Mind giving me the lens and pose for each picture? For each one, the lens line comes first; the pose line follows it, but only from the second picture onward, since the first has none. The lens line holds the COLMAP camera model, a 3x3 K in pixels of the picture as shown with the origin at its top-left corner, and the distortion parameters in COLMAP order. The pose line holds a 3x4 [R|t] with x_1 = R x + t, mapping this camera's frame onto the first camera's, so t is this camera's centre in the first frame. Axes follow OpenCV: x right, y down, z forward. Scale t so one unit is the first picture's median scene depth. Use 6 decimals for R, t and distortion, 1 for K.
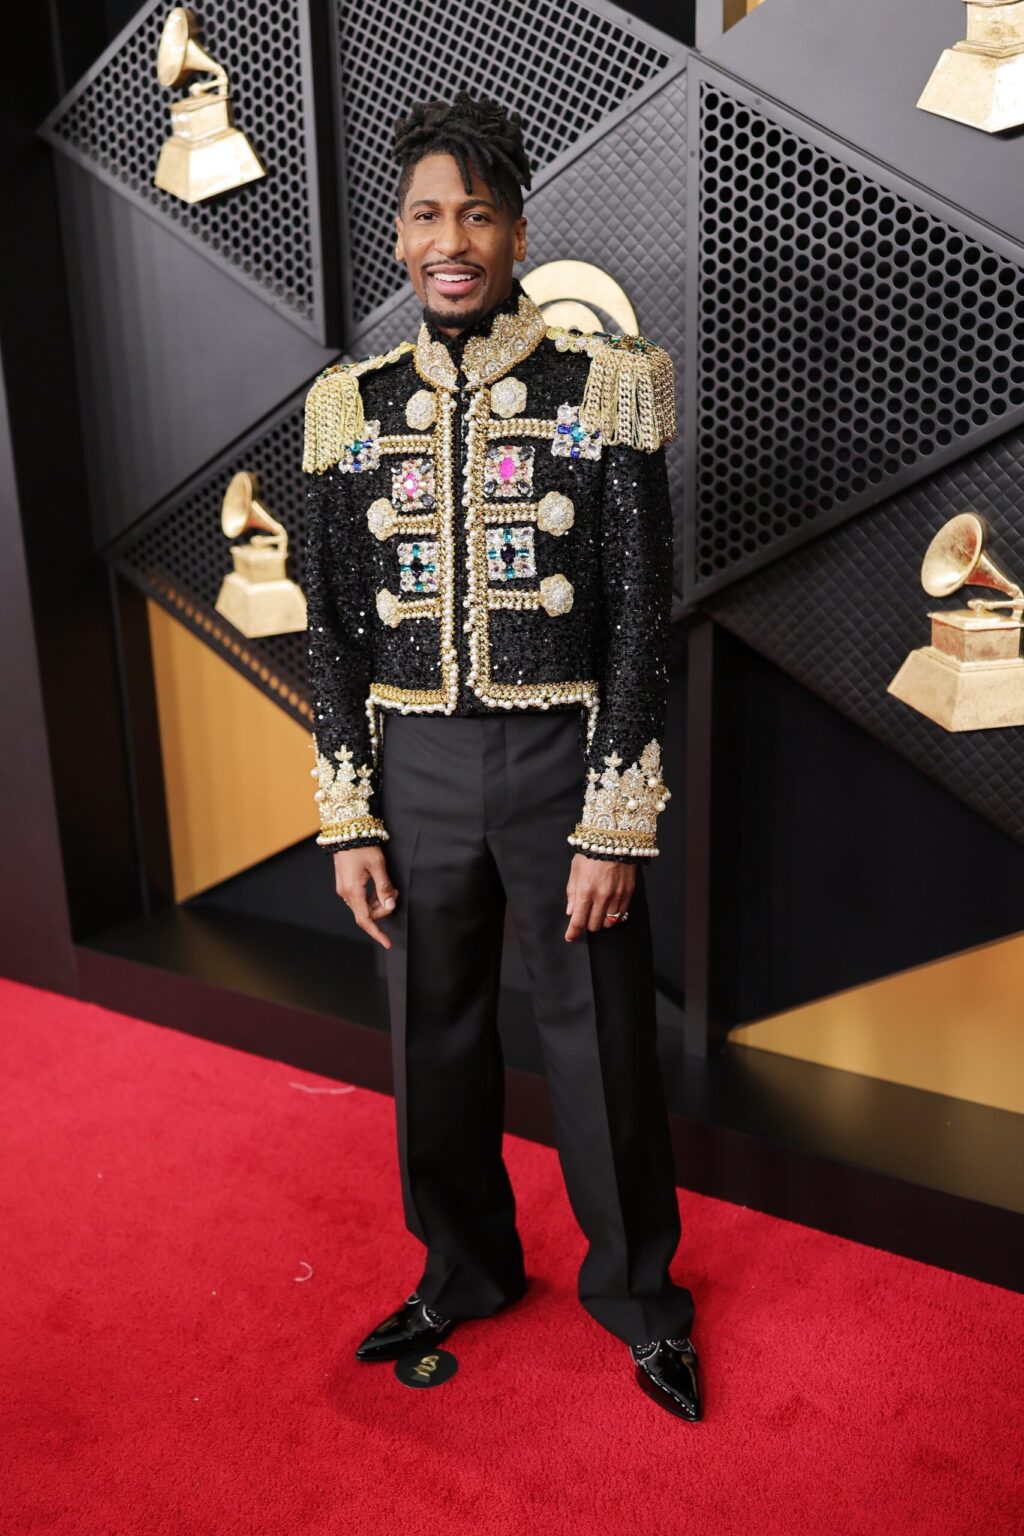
lens RADIAL K [[1510.0, 0, 544.8], [0, 1510.0, 808.8], [0, 0, 1]] dist [-0.006400, 0.000000]
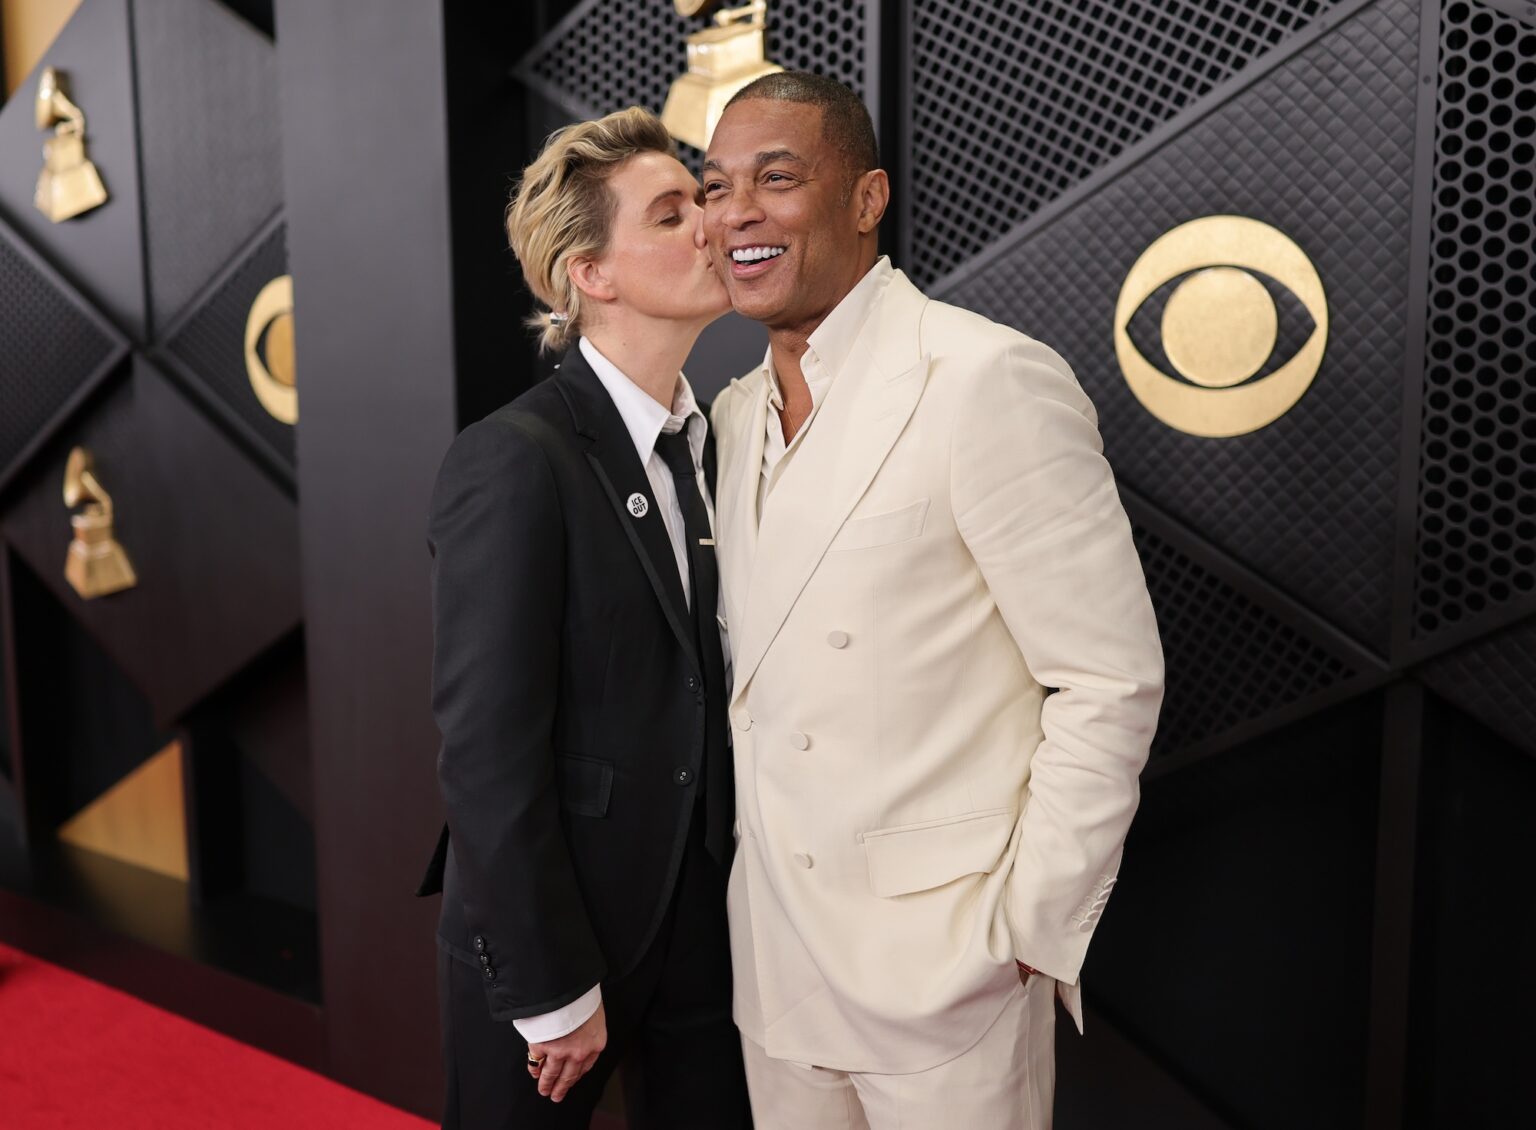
lens RADIAL K [[1713.6, 0, 636.6], [0, 1713.6, 574.5], [0, 0, 1]] dist [-0.004553, 0.000000]
pose [[0.992893, 0.021552, -0.117046, -0.166859], [-0.038853, 0.988281, -0.147619, -0.041170], [0.112493, 0.151117, 0.982094, 0.131655]]
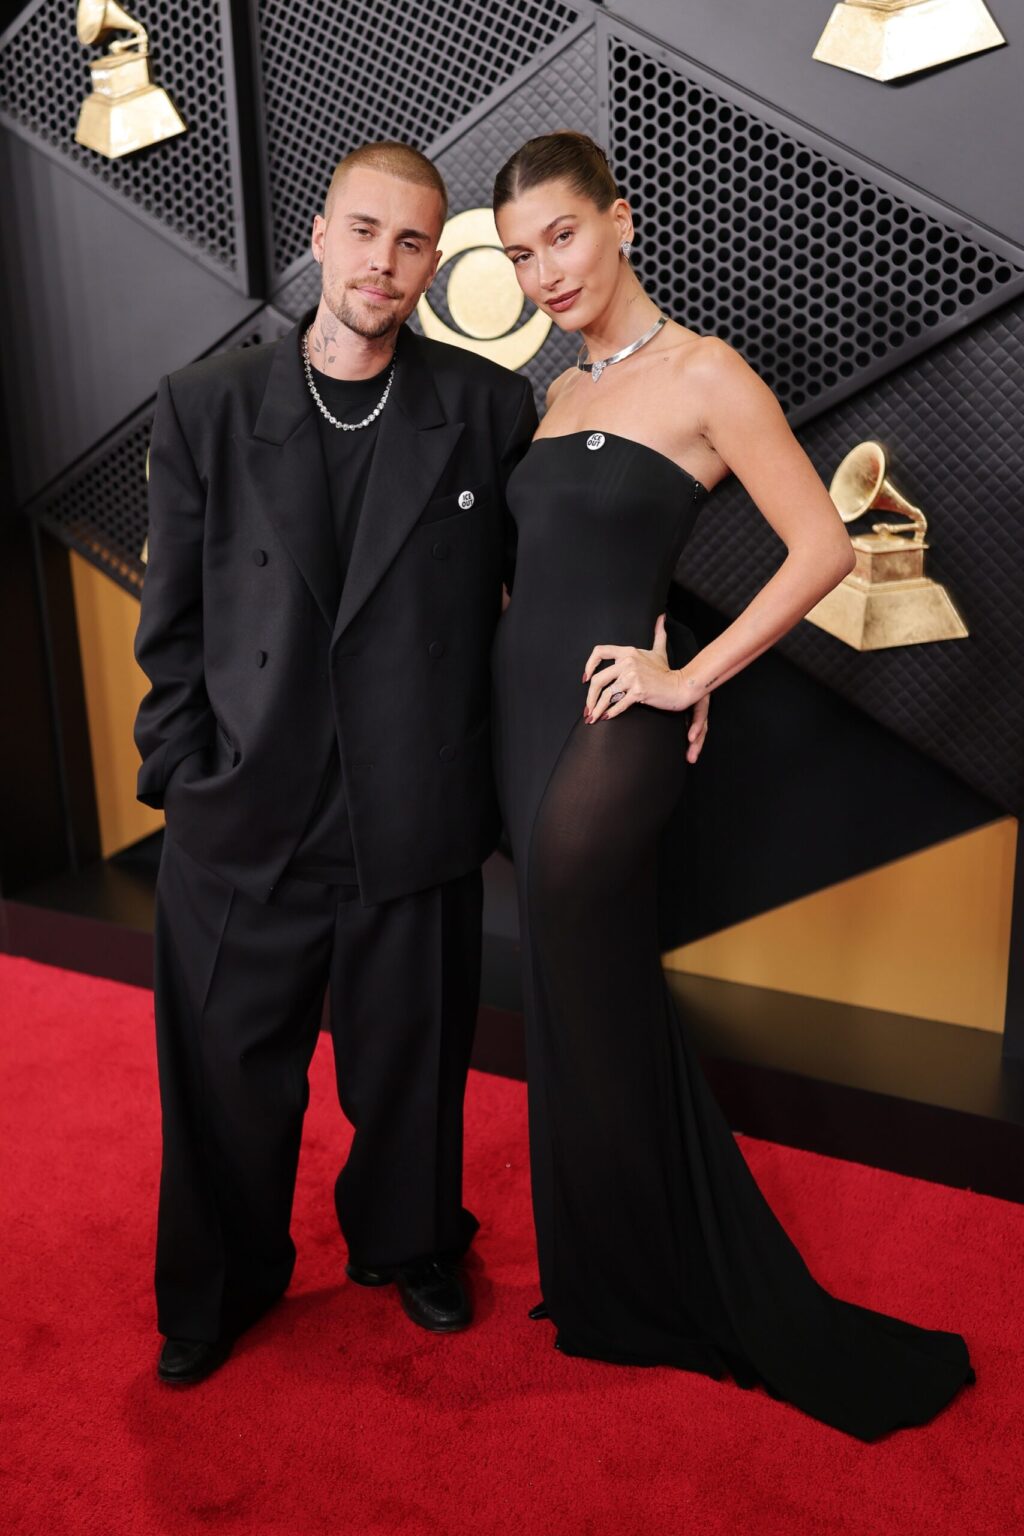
lens RADIAL K [[1578.0, 0, 520.7], [0, 1578.0, 797.8], [0, 0, 1]] dist [-0.005084, 0.000000]
pose [[0.998712, -0.023507, 0.044962, -0.017315], [0.023941, 0.999672, -0.009140, 0.050117], [-0.044732, 0.010205, 0.998947, -0.078181]]
